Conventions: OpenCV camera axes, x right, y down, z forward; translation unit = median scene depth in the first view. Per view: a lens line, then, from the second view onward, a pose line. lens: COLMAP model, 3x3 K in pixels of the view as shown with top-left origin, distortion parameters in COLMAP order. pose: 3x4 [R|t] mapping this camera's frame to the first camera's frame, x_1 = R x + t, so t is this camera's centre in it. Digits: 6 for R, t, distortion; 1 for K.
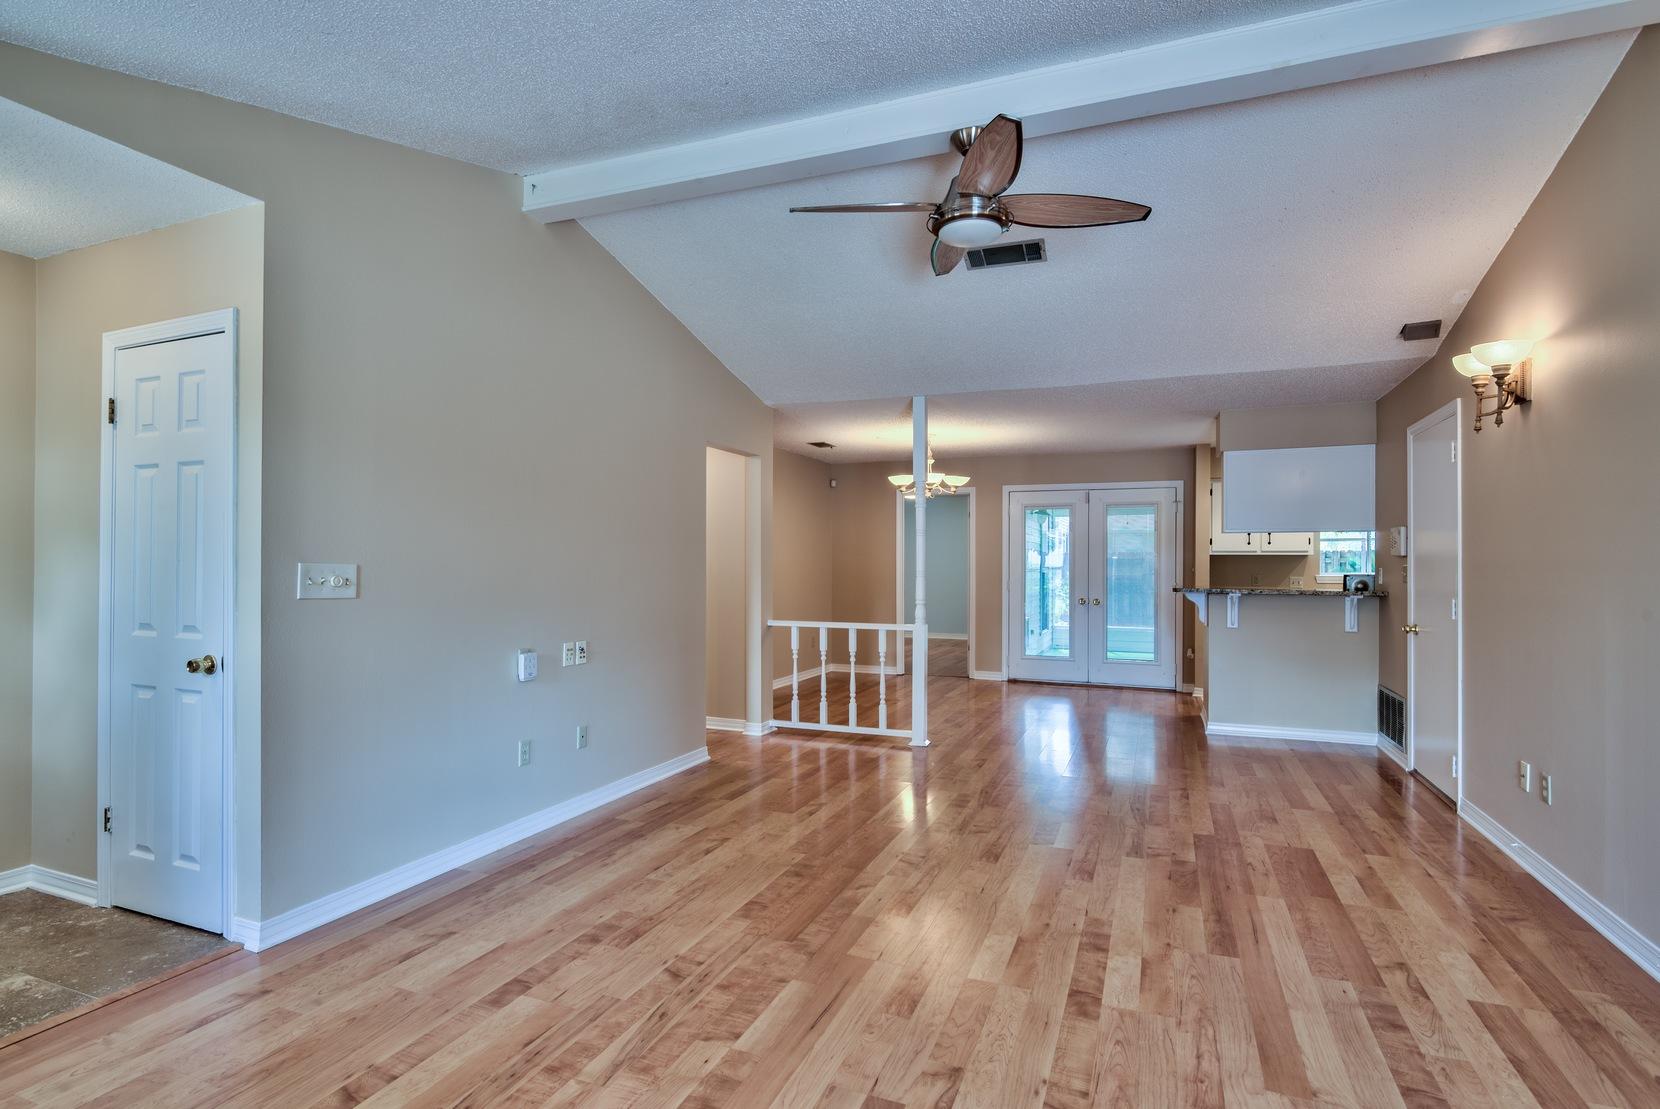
lens RADIAL K [[810.7, 0, 799.4], [0, 810.7, 569.3], [0, 0, 1]] dist [-0.001424, -0.000970]
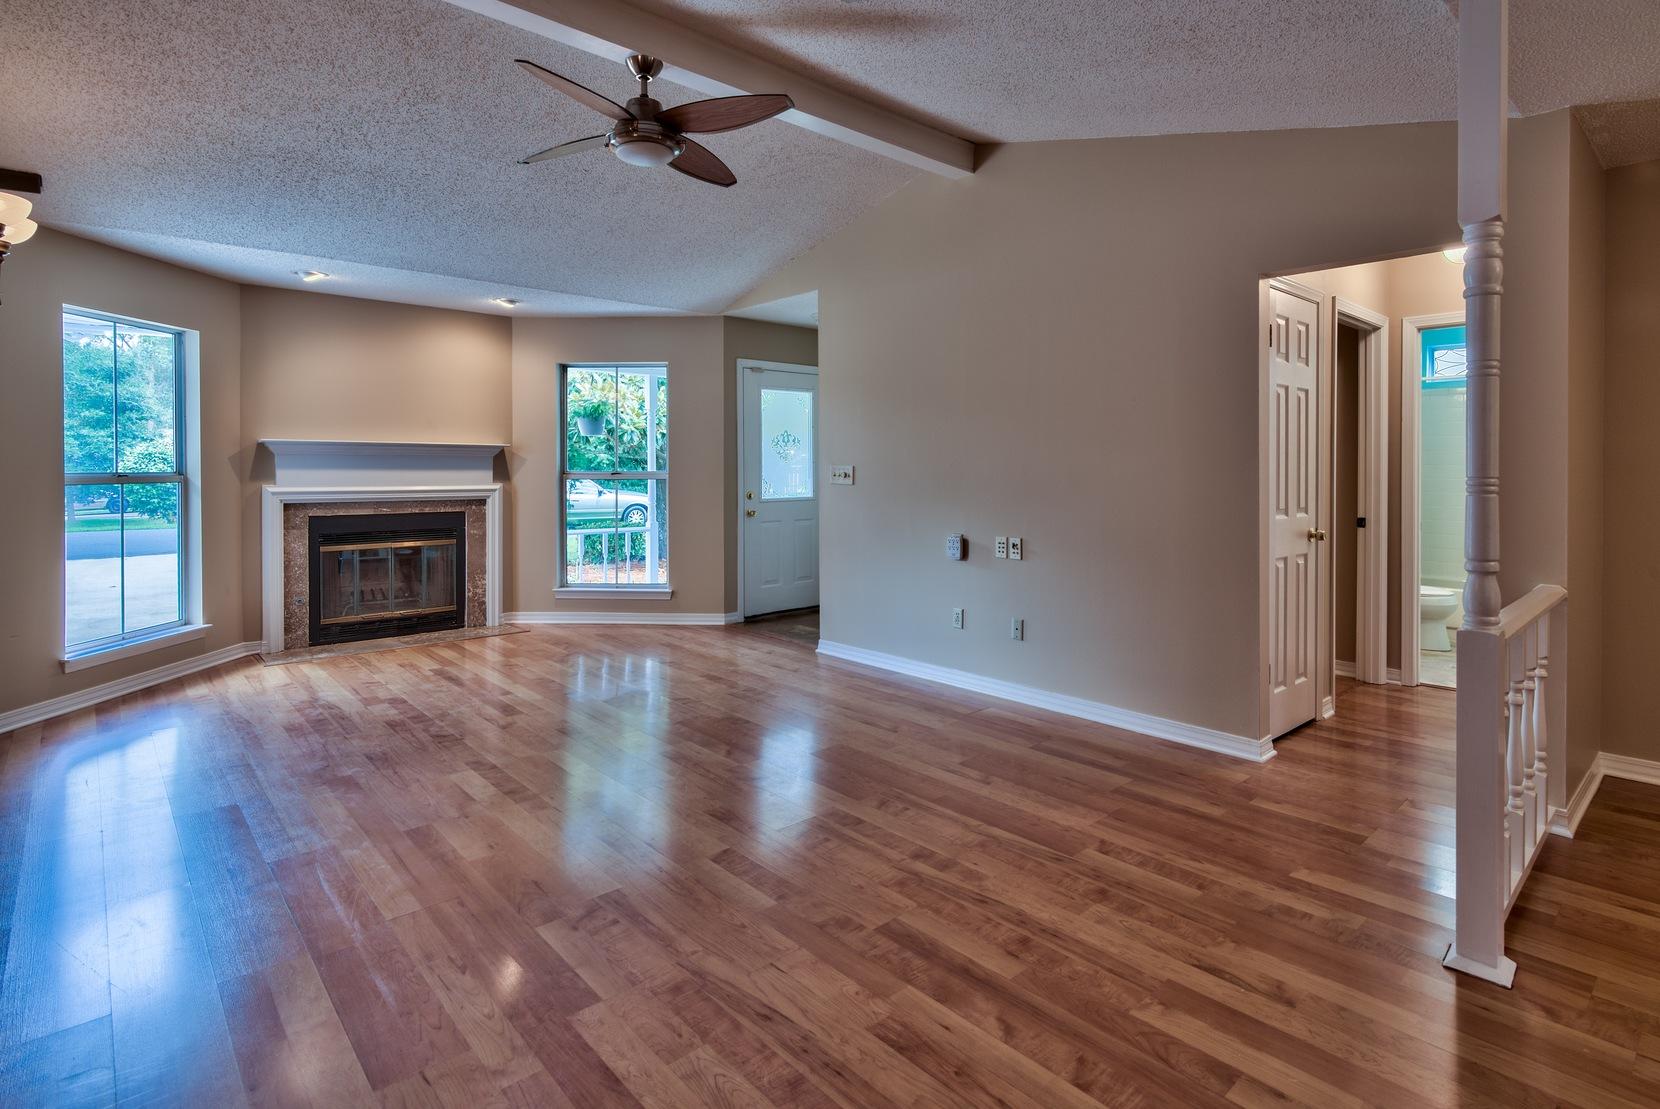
lens RADIAL K [[810.7, 0, 821.2], [0, 810.7, 470.9], [0, 0, 1]] dist [-0.001424, -0.000970]
pose [[-0.404845, 0.004198, -0.914376, 0.807272], [-0.001700, 0.999984, 0.005344, -0.003943], [0.914384, 0.003718, -0.404831, 1.205463]]
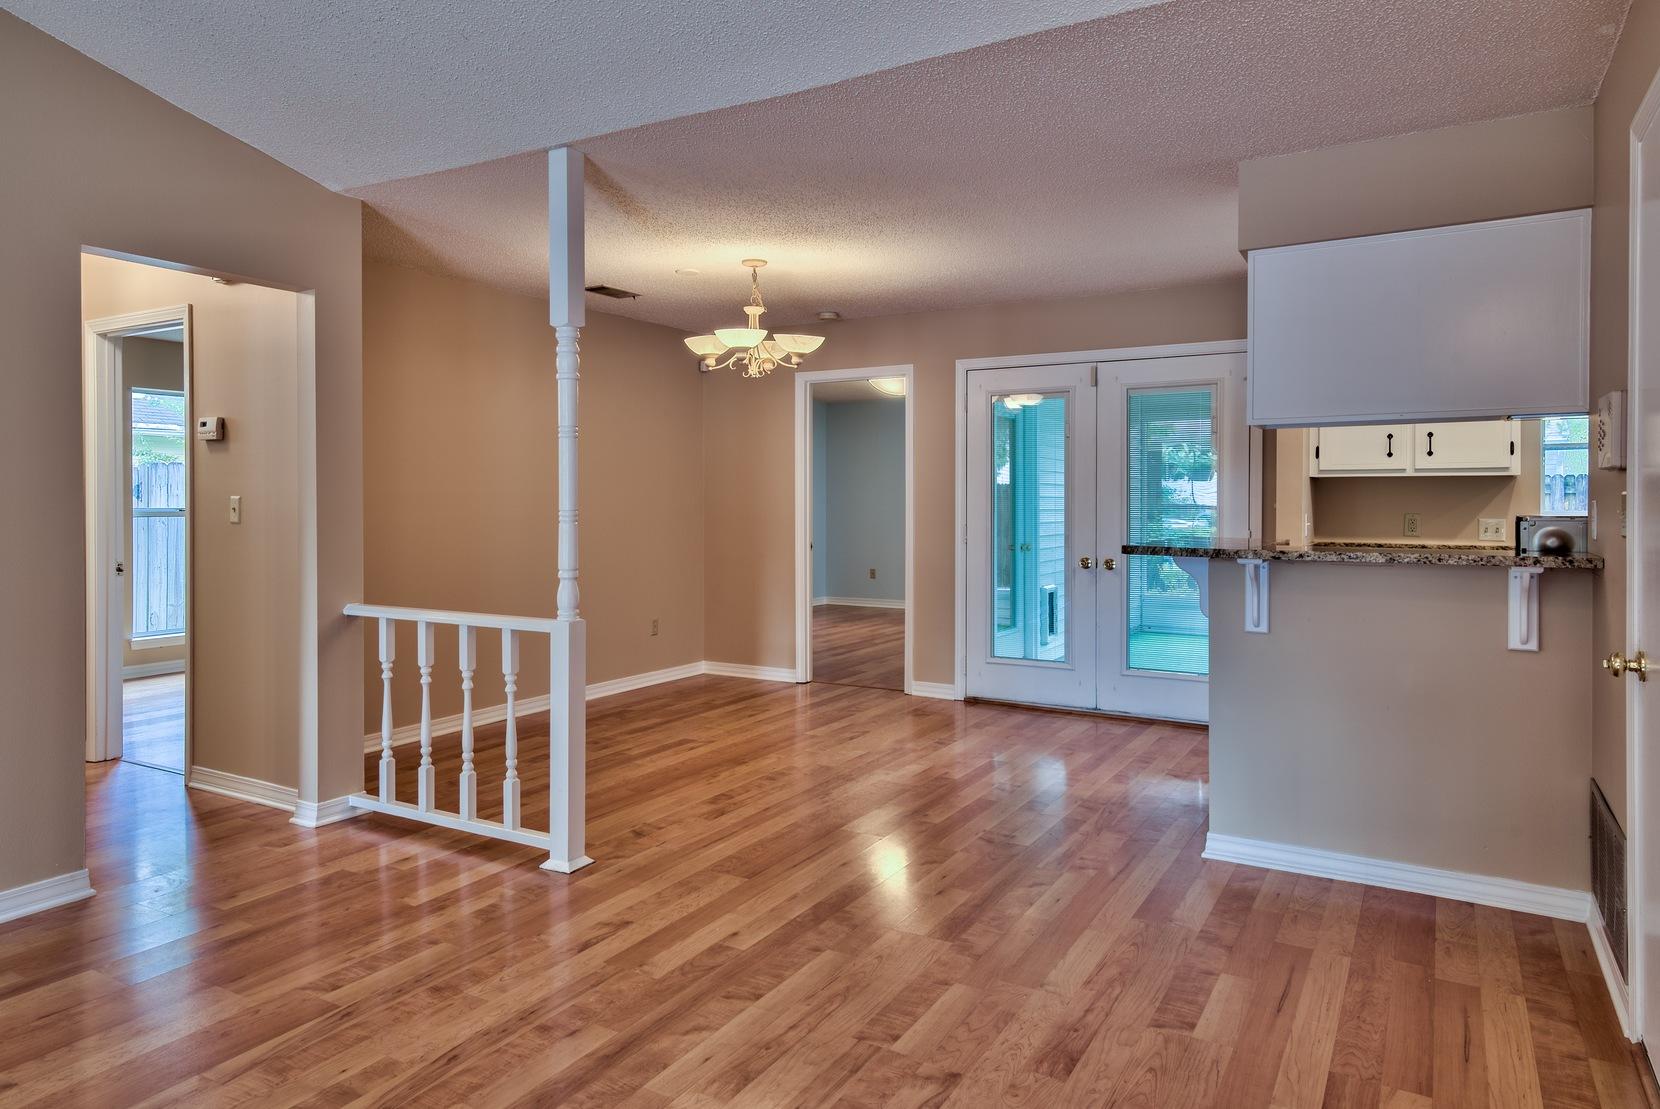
lens RADIAL K [[1014.0, 0, 812.8], [0, 1014.0, 548.6], [0, 0, 1]] dist [-0.013572, -0.000032]
pose [[0.991479, 0.000783, -0.130265, 0.513290], [0.004490, 0.999182, 0.040185, 0.001158], [0.130190, -0.040428, 0.990665, 0.577962]]
